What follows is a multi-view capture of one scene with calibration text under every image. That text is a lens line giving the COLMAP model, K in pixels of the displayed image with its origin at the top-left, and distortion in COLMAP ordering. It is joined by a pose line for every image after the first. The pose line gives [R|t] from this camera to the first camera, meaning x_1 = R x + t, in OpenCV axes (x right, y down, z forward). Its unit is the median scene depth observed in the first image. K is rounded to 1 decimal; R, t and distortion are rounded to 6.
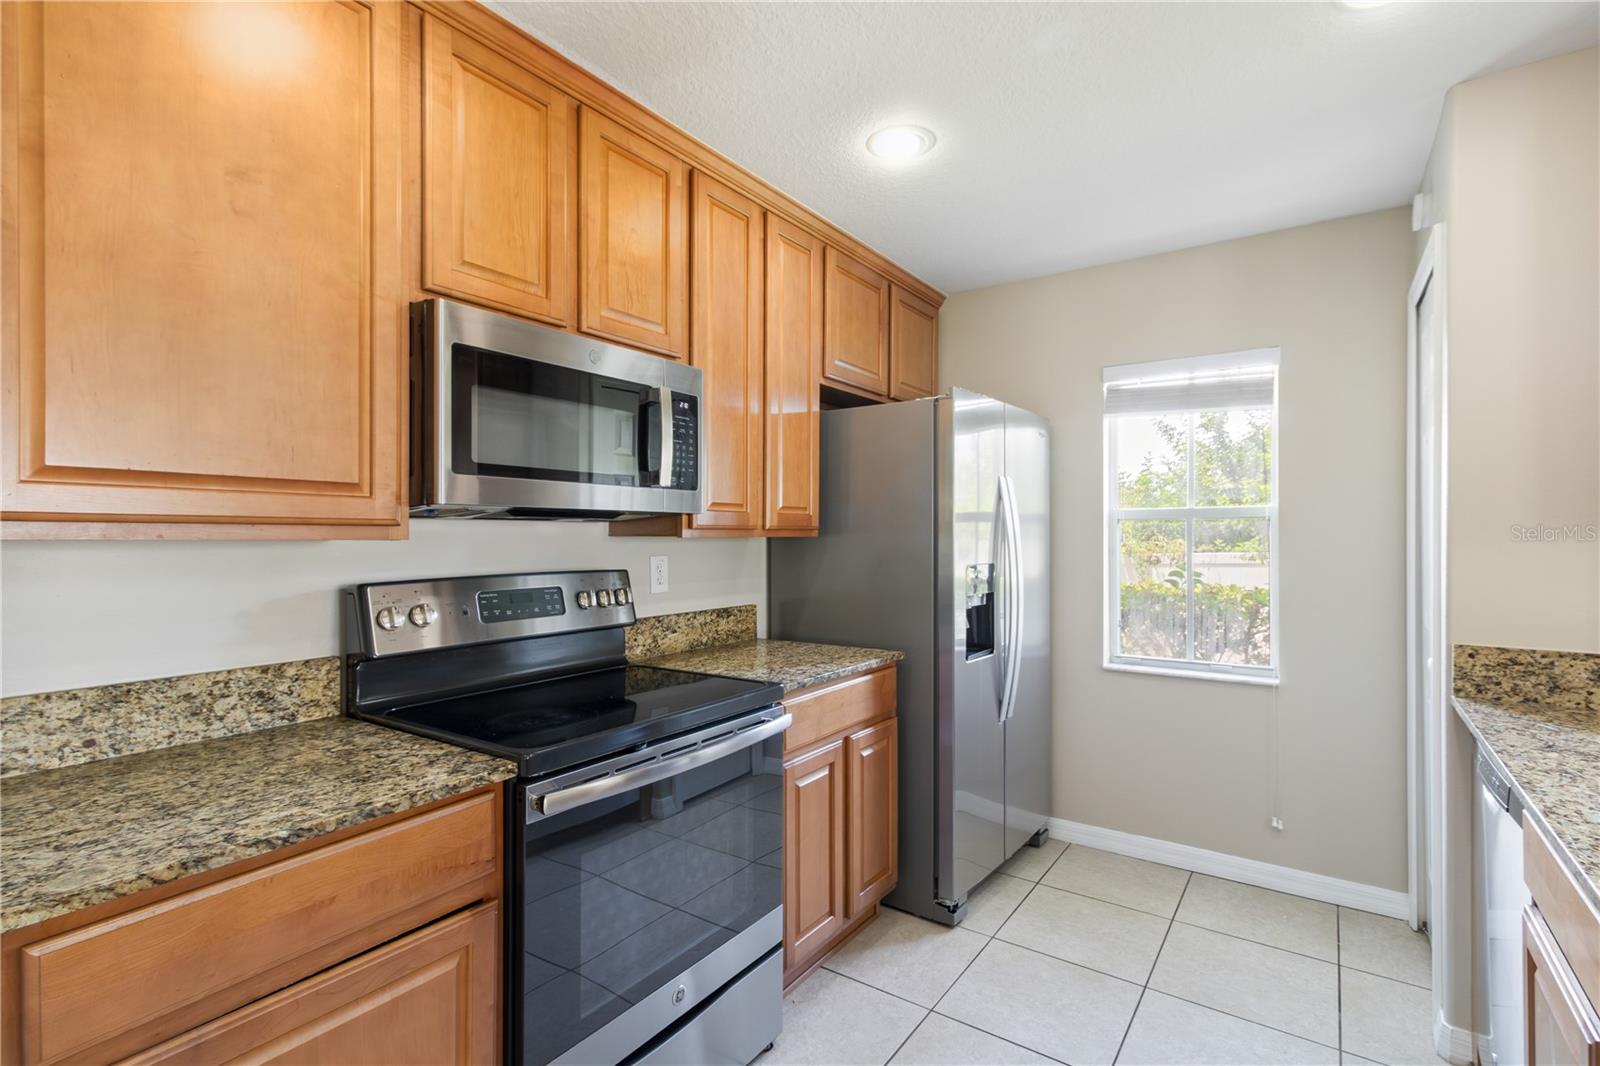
lens RADIAL K [[752.3, 0, 799.2], [0, 752.3, 534.9], [0, 0, 1]] dist [0.008133, -0.001084]
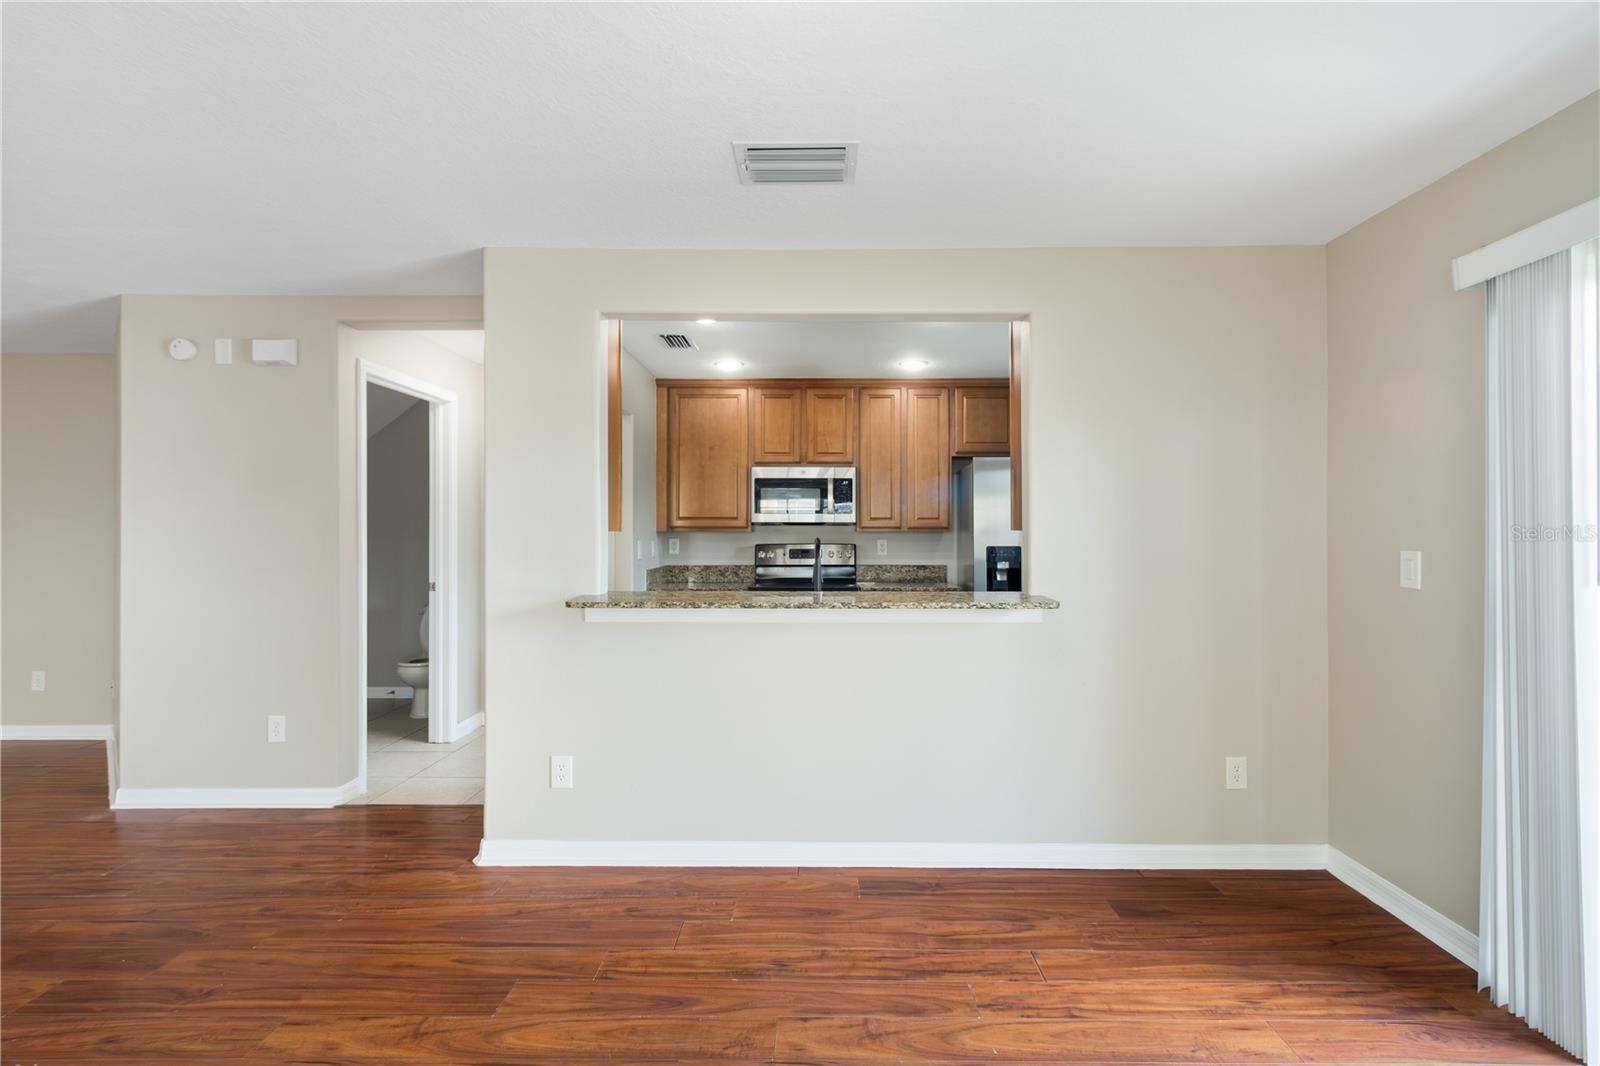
lens RADIAL K [[752.3, 0, 805.5], [0, 752.3, 528.7], [0, 0, 1]] dist [0.008133, -0.001084]
pose [[0.553343, -0.004251, -0.832943, 1.753974], [-0.001072, 0.999983, -0.005816, 0.008645], [0.832953, 0.004111, 0.553329, -0.528415]]
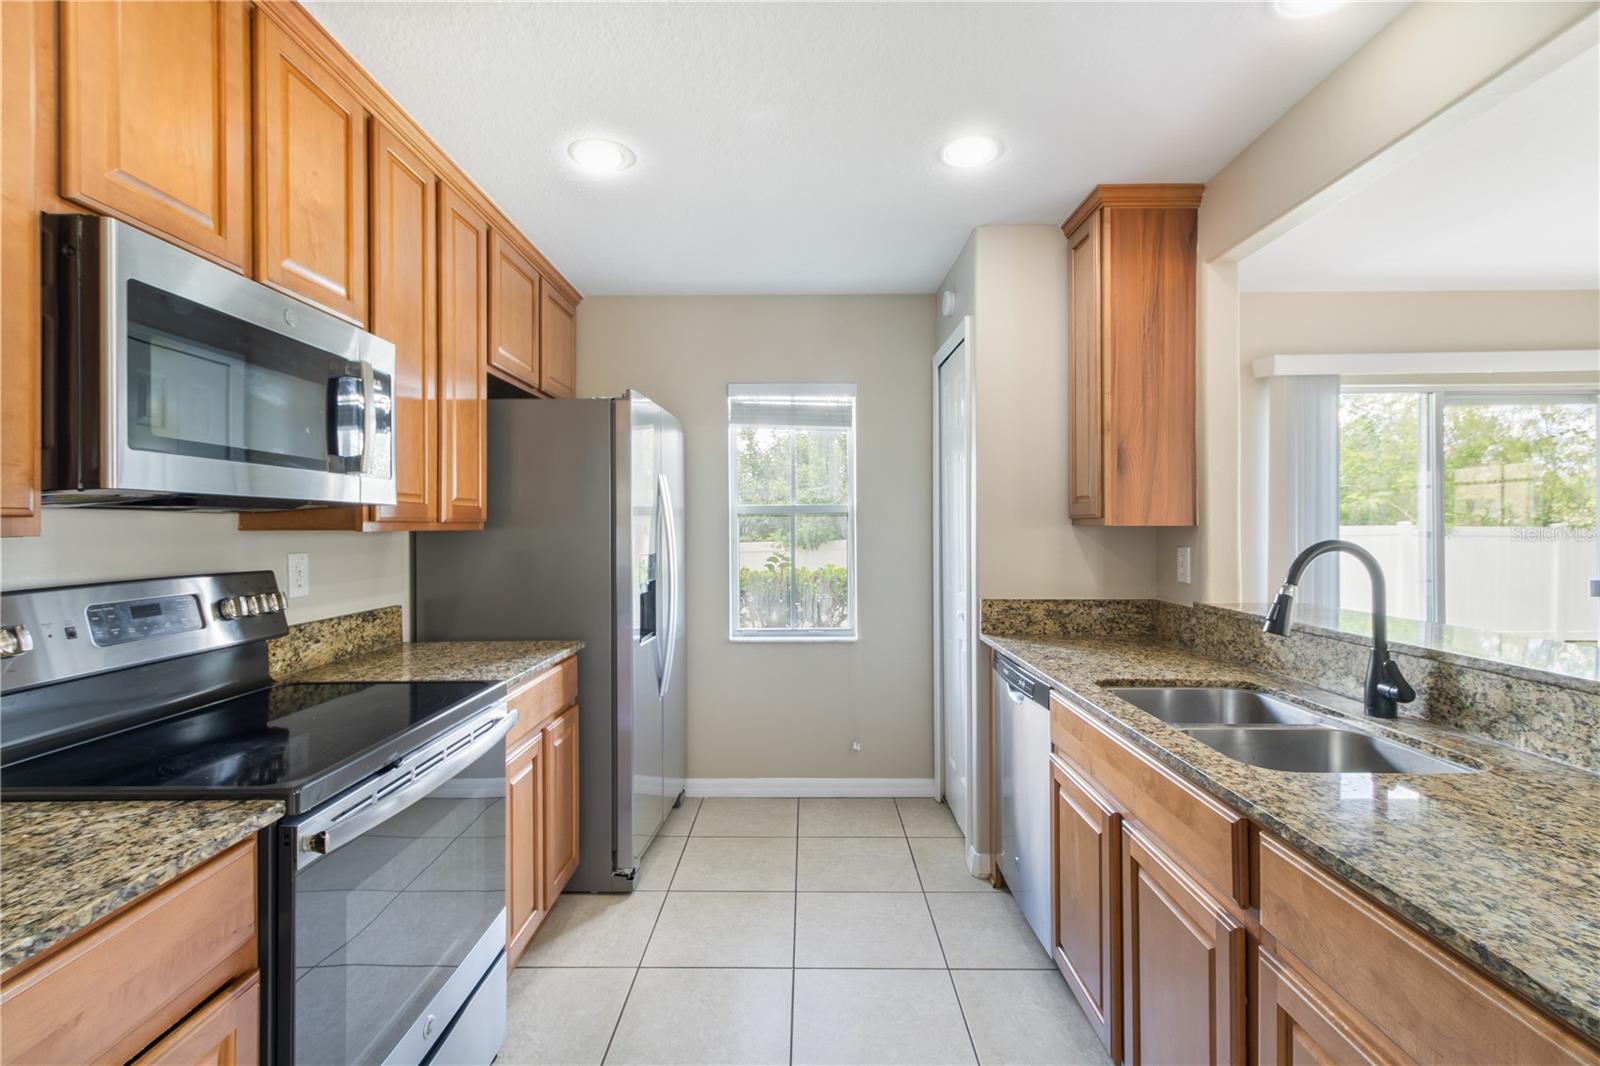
lens RADIAL K [[752.3, 0, 770.1], [0, 752.3, 525.5], [0, 0, 1]] dist [0.008133, -0.001084]
pose [[0.828080, -0.001927, 0.560606, -0.245140], [0.003906, 0.999990, -0.002332, 0.000409], [-0.560596, 0.004120, 0.828079, -0.002020]]
